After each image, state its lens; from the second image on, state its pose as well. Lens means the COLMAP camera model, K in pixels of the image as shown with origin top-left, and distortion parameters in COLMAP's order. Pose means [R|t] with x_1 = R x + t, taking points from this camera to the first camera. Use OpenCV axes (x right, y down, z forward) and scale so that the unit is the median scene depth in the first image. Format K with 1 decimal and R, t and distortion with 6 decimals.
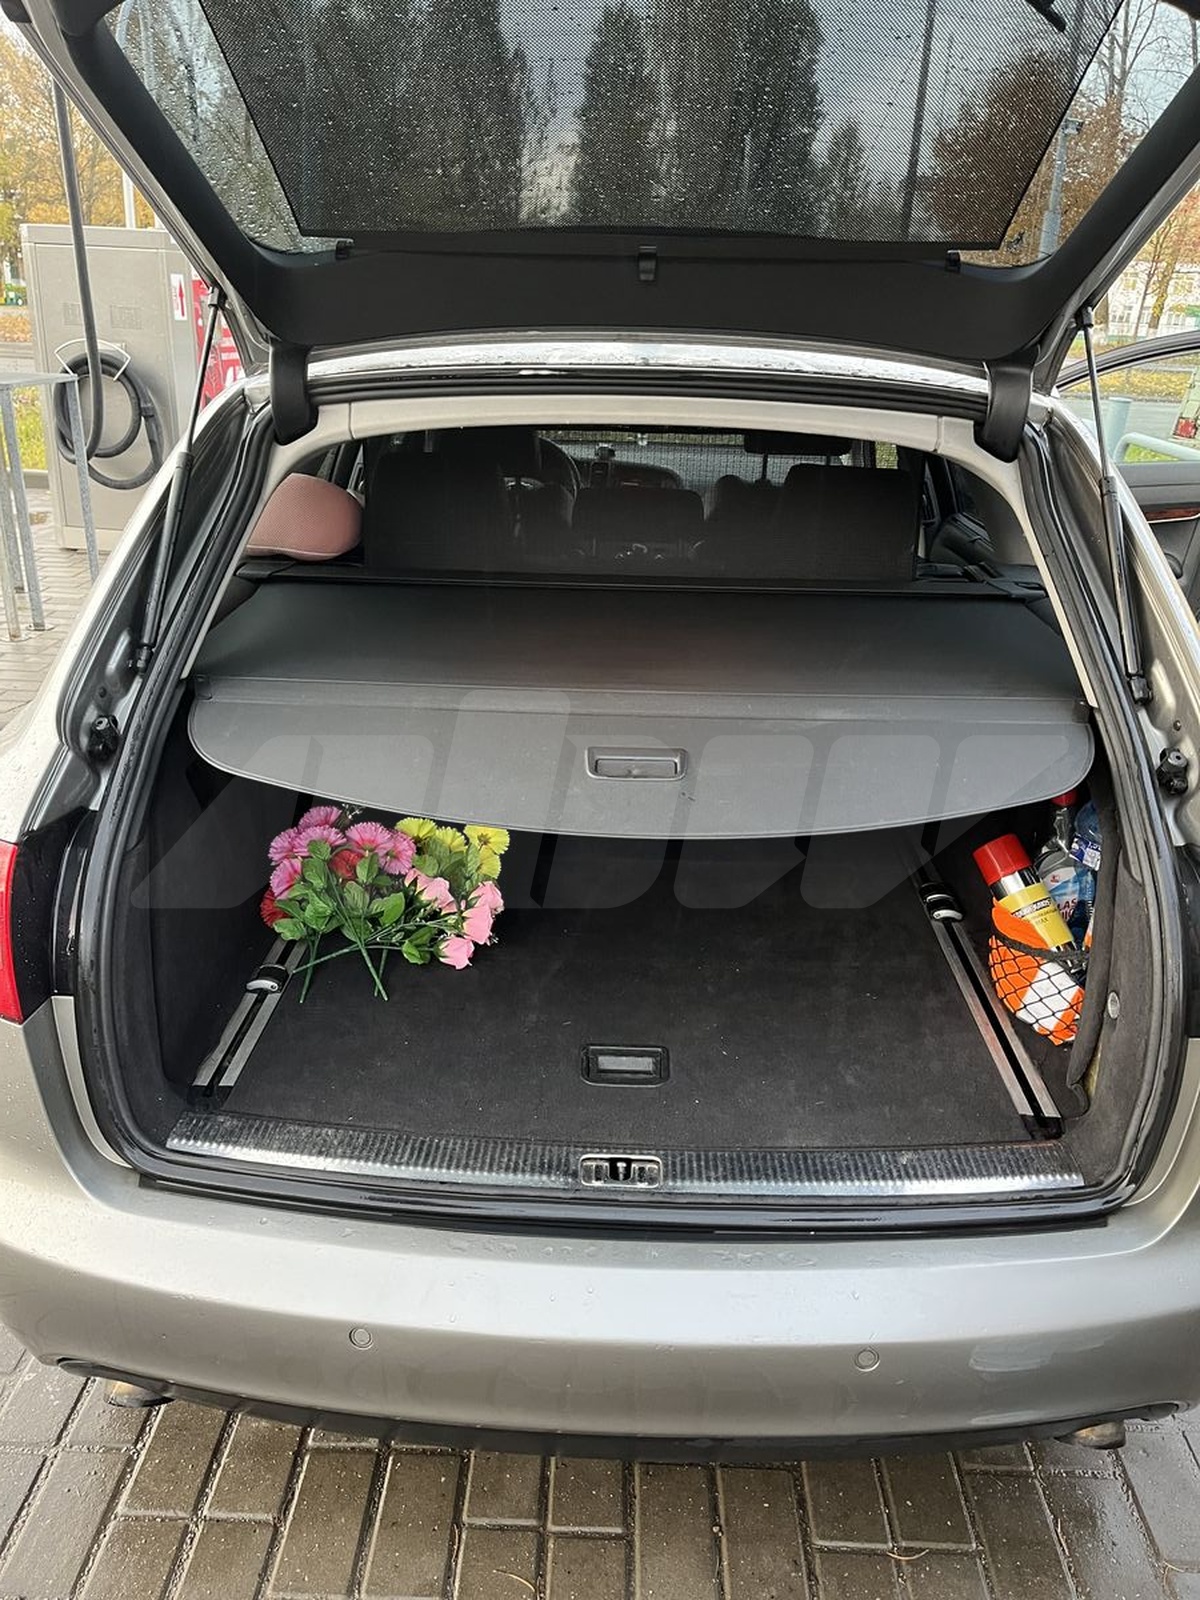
lens RADIAL K [[1201.4, 0, 606.6], [0, 1201.4, 809.3], [0, 0, 1]] dist [0.067817, -0.091432]
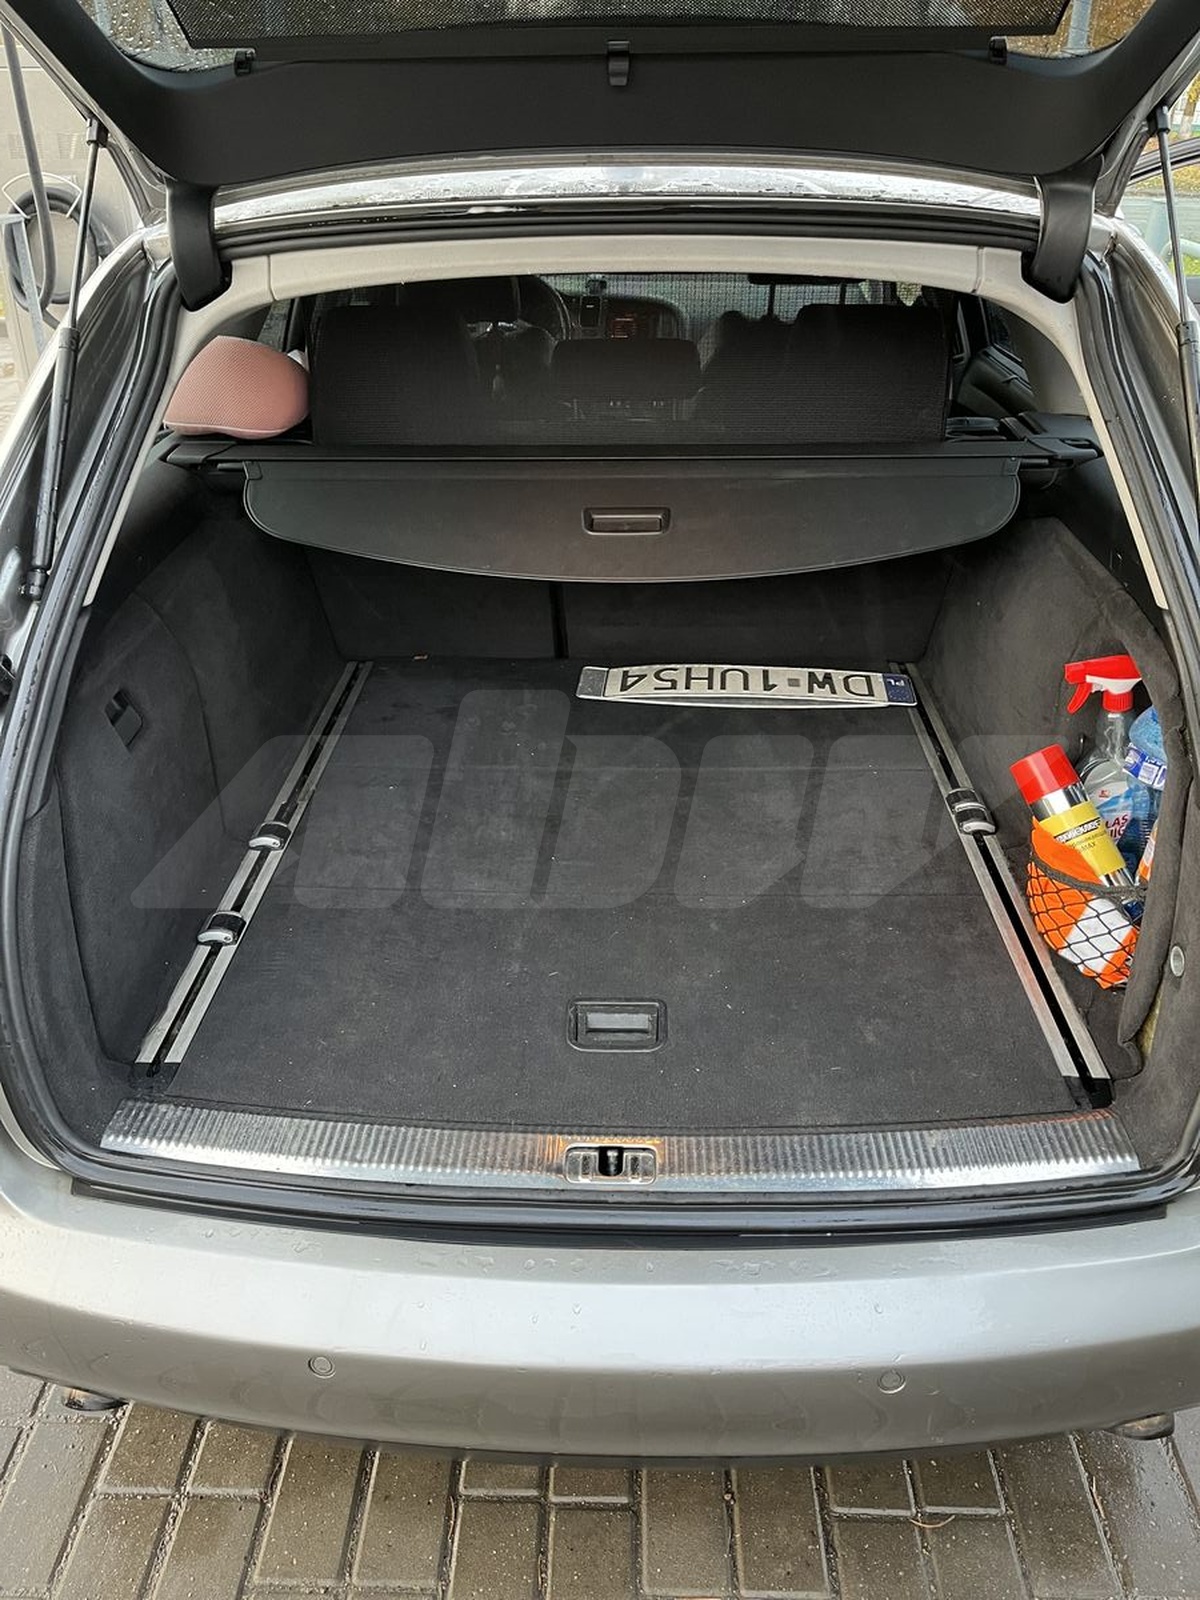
lens RADIAL K [[1201.4, 0, 597.4], [0, 1201.4, 801.4], [0, 0, 1]] dist [0.067817, -0.091432]
pose [[0.999439, -0.026047, -0.021053, 0.027327], [0.028480, 0.991744, 0.125033, -0.074810], [0.017622, -0.125563, 0.991929, 0.155728]]
